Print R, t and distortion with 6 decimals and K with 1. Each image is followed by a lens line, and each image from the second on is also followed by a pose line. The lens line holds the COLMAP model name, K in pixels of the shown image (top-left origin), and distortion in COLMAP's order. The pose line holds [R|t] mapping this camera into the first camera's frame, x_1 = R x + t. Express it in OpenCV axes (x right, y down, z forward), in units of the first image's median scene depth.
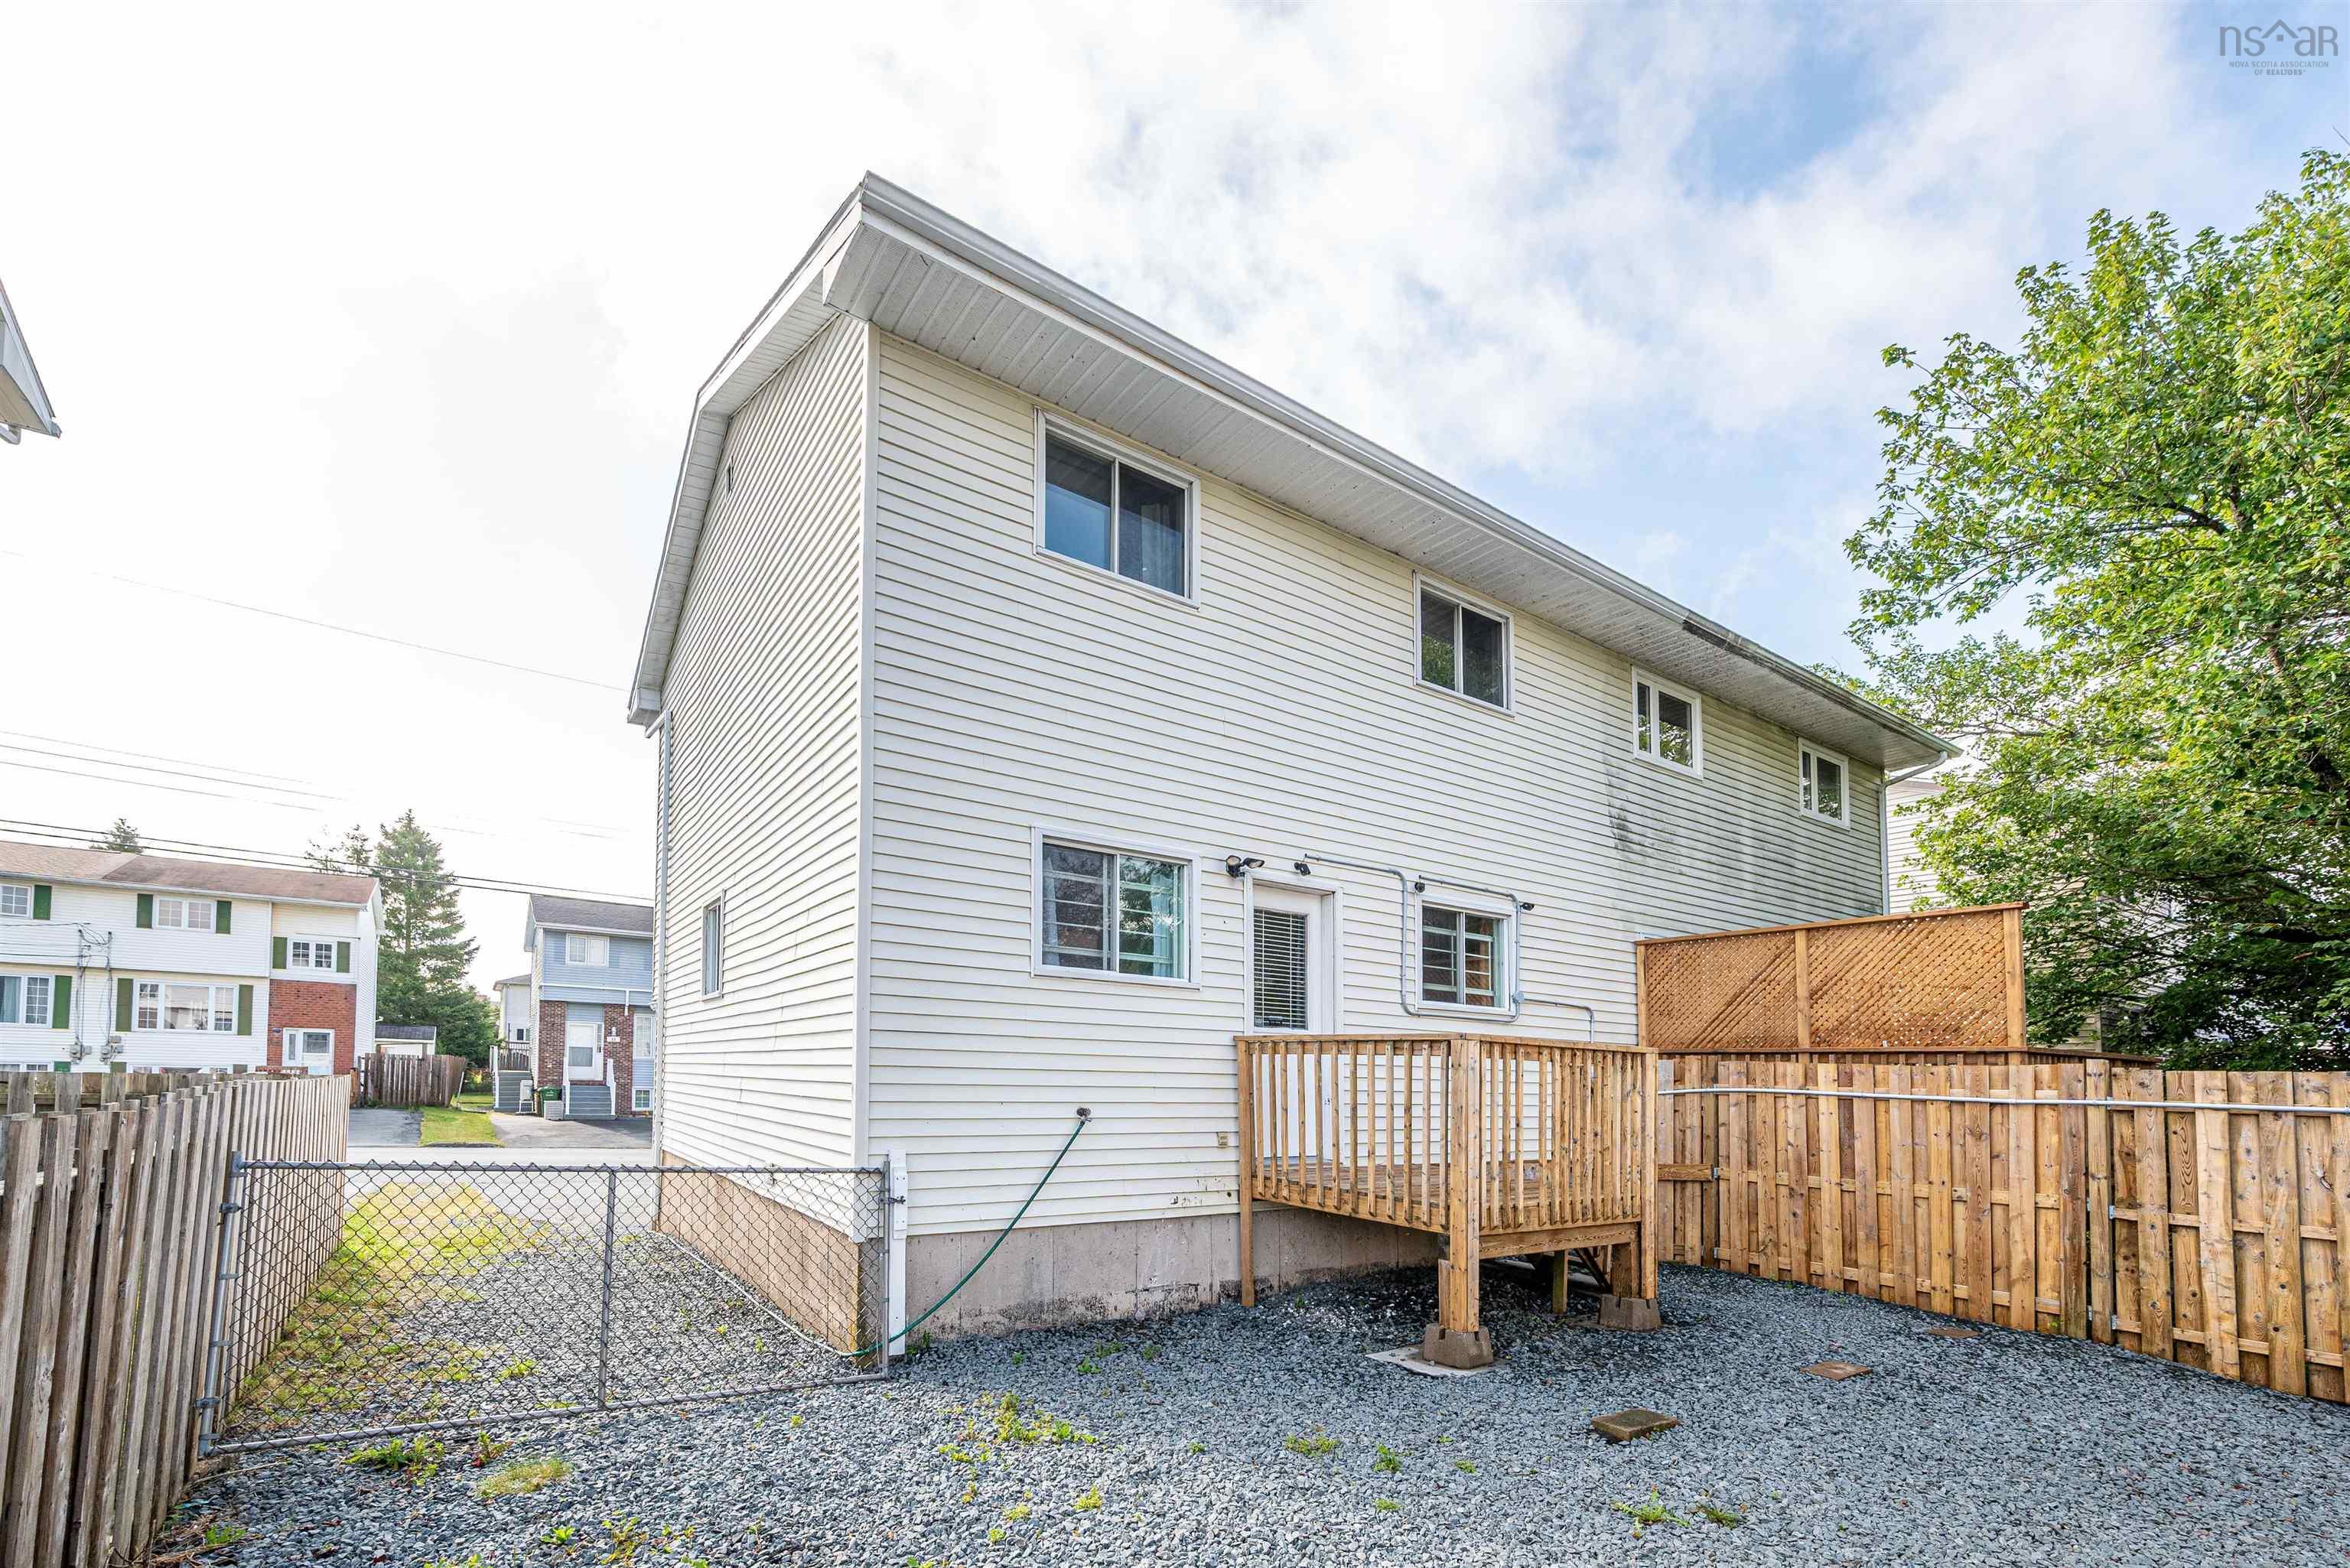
lens RADIAL K [[941.0, 0, 1193.6], [0, 941.0, 1021.4], [0, 0, 1]] dist [-0.002767, -0.000015]
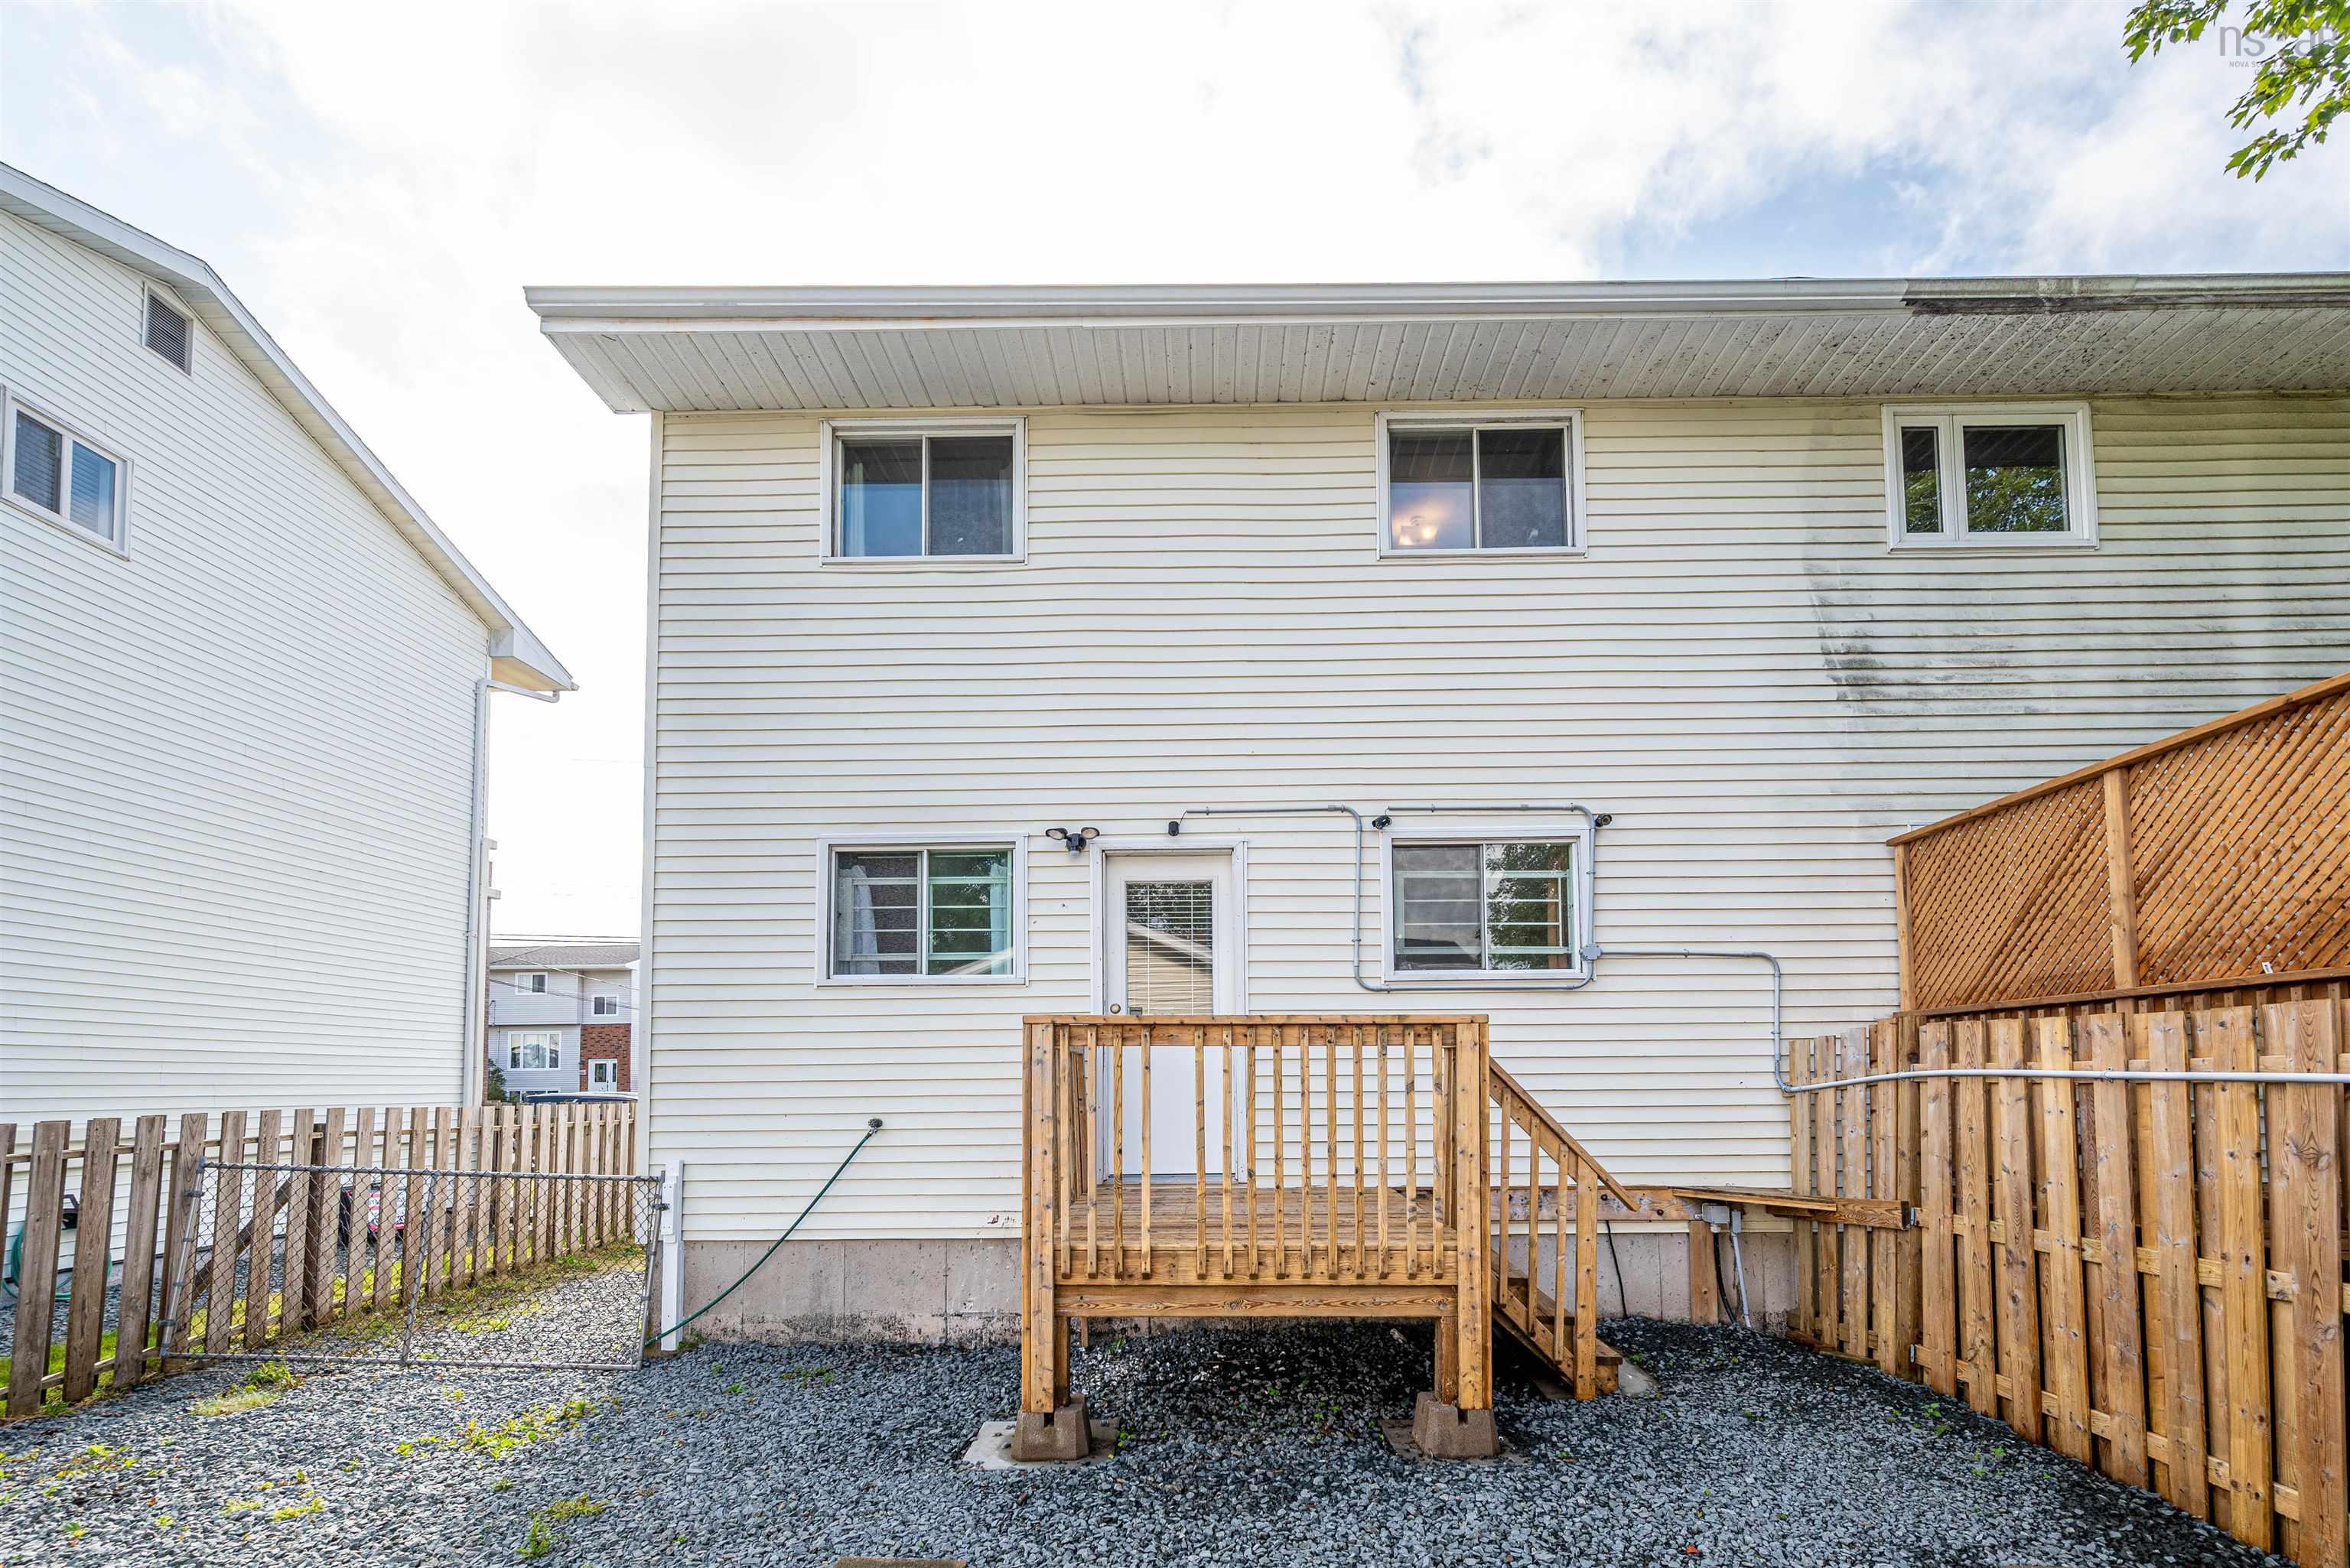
lens RADIAL K [[941.0, 0, 1203.5], [0, 941.0, 1035.3], [0, 0, 1]] dist [-0.002767, -0.000015]
pose [[0.839905, -0.059482, -0.539464, 0.563824], [0.061818, 0.997992, -0.013794, 0.033320], [0.539202, -0.021763, 0.841895, 0.304903]]
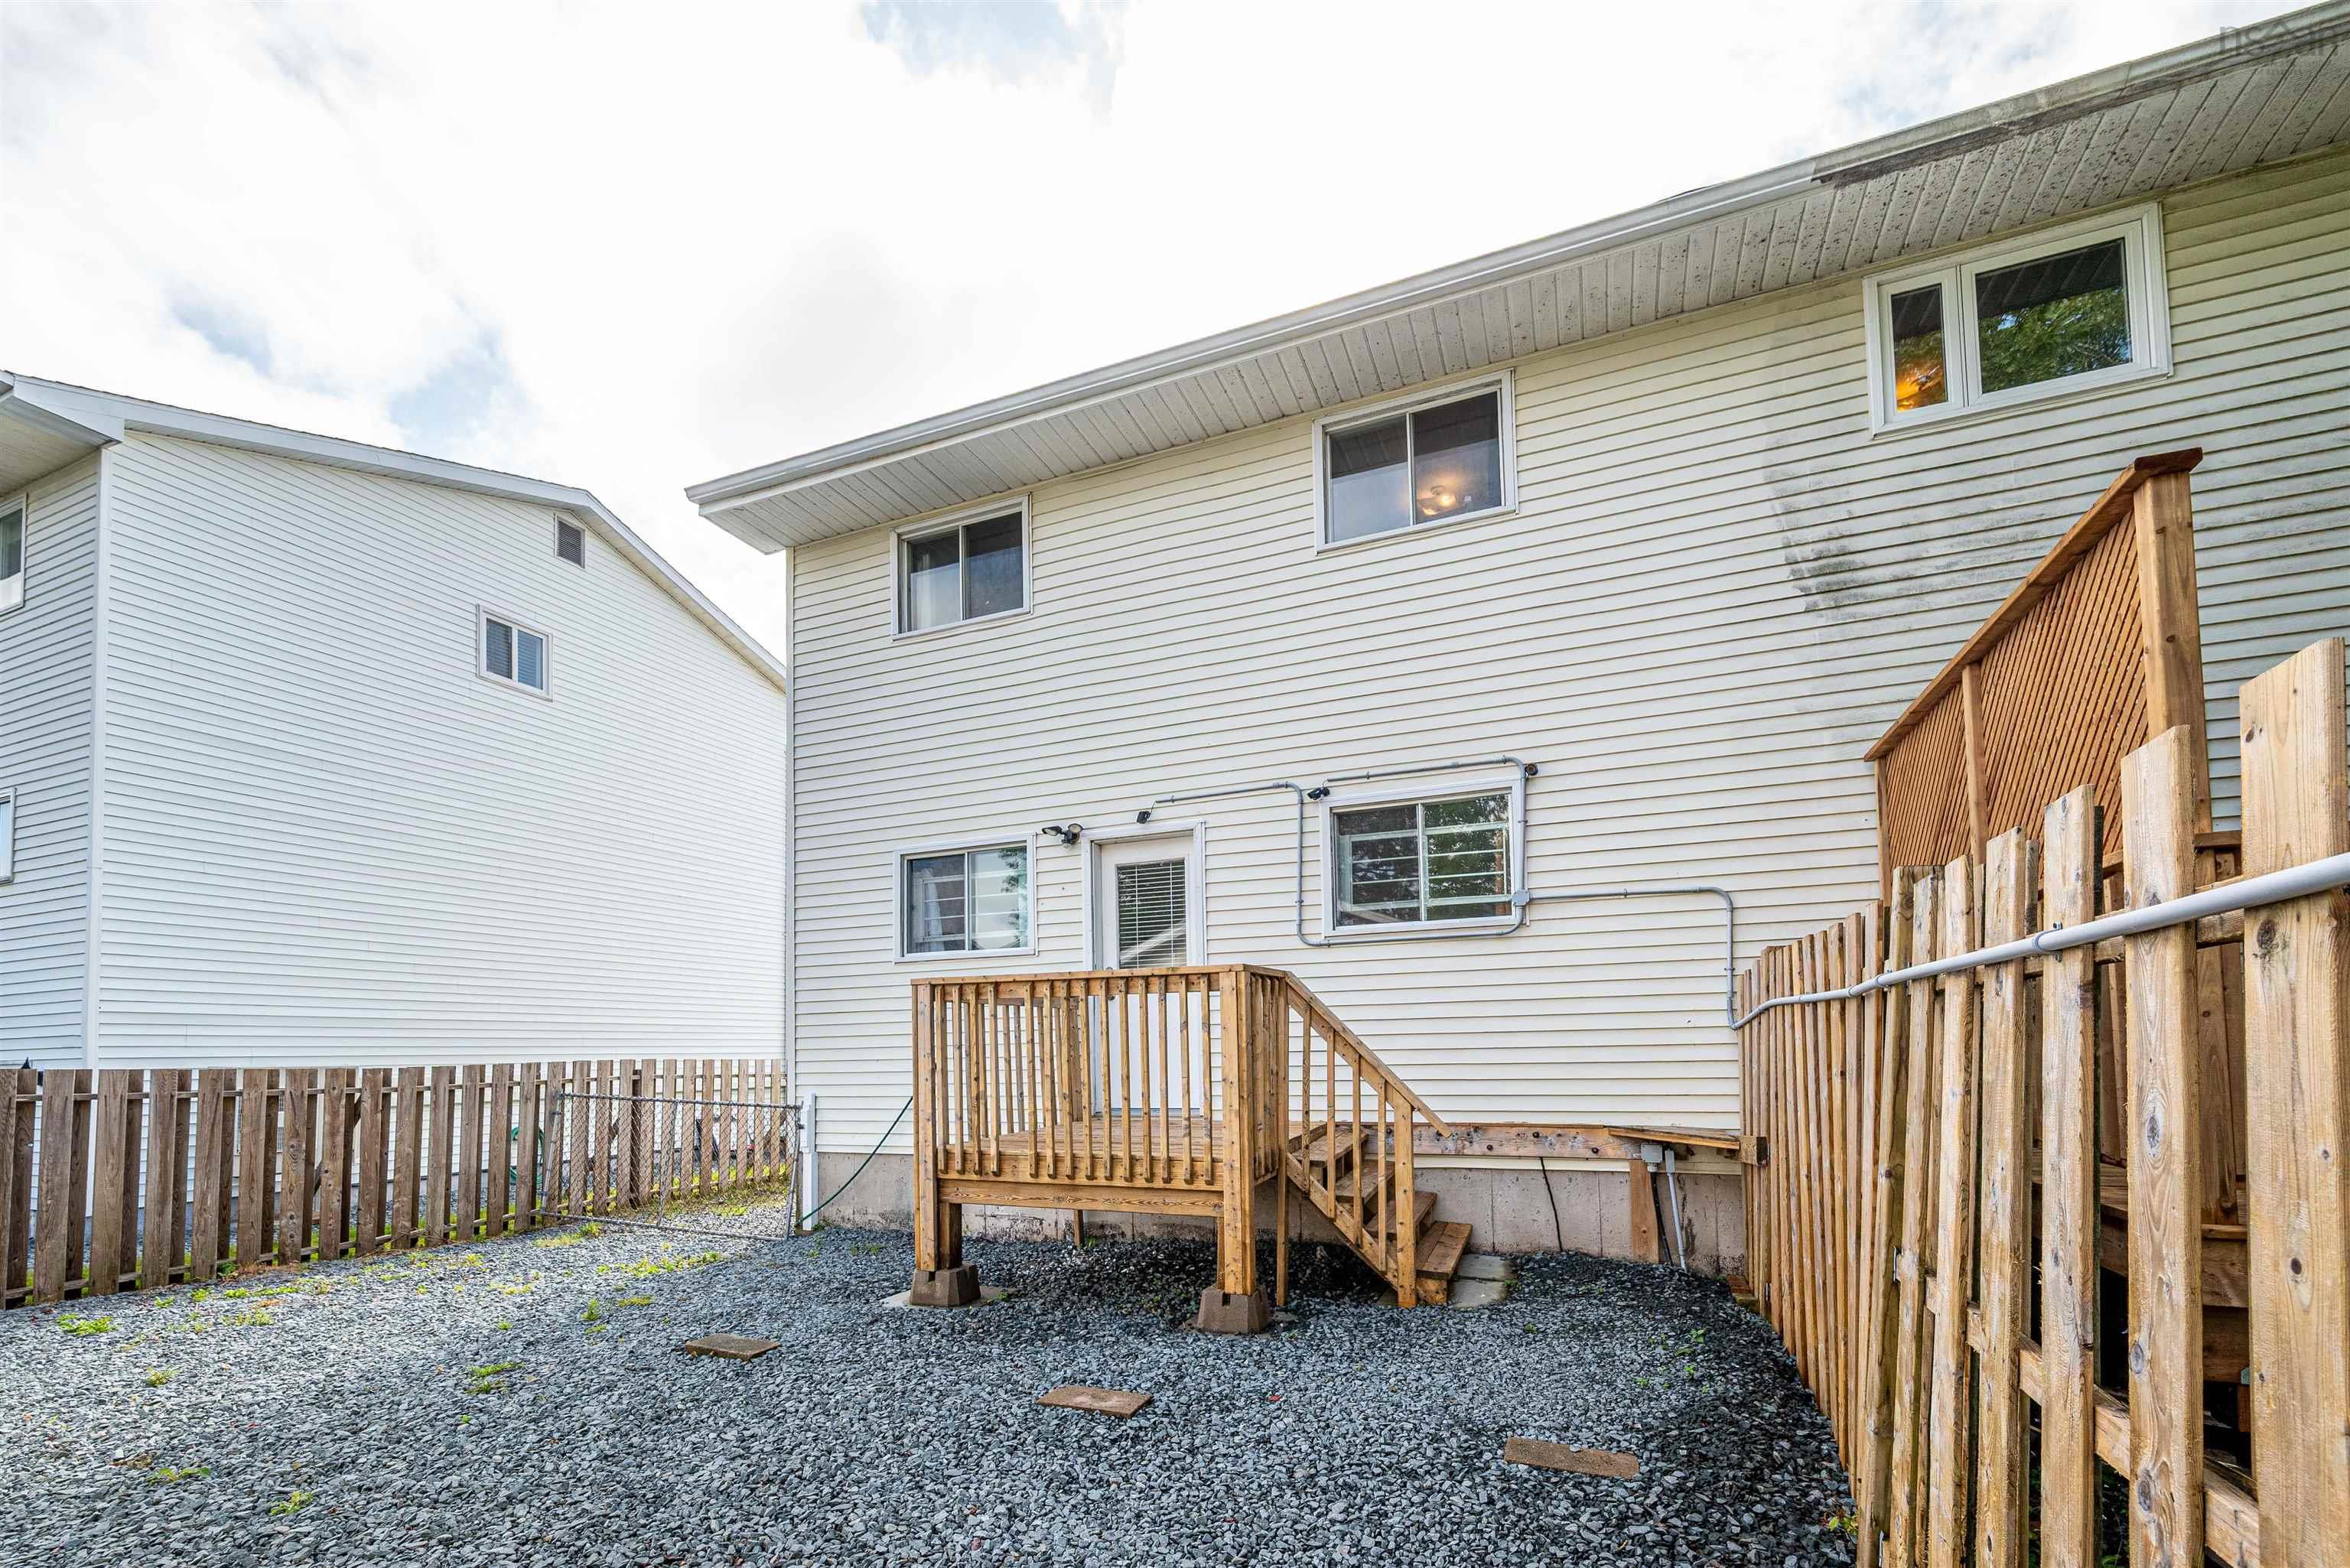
lens RADIAL K [[941.0, 0, 1254.4], [0, 941.0, 1012.6], [0, 0, 1]] dist [-0.002767, -0.000015]
pose [[0.610946, -0.070266, -0.788548, 0.928697], [0.082590, 0.996275, -0.024787, 0.074809], [0.787352, -0.049983, 0.614474, 0.464578]]
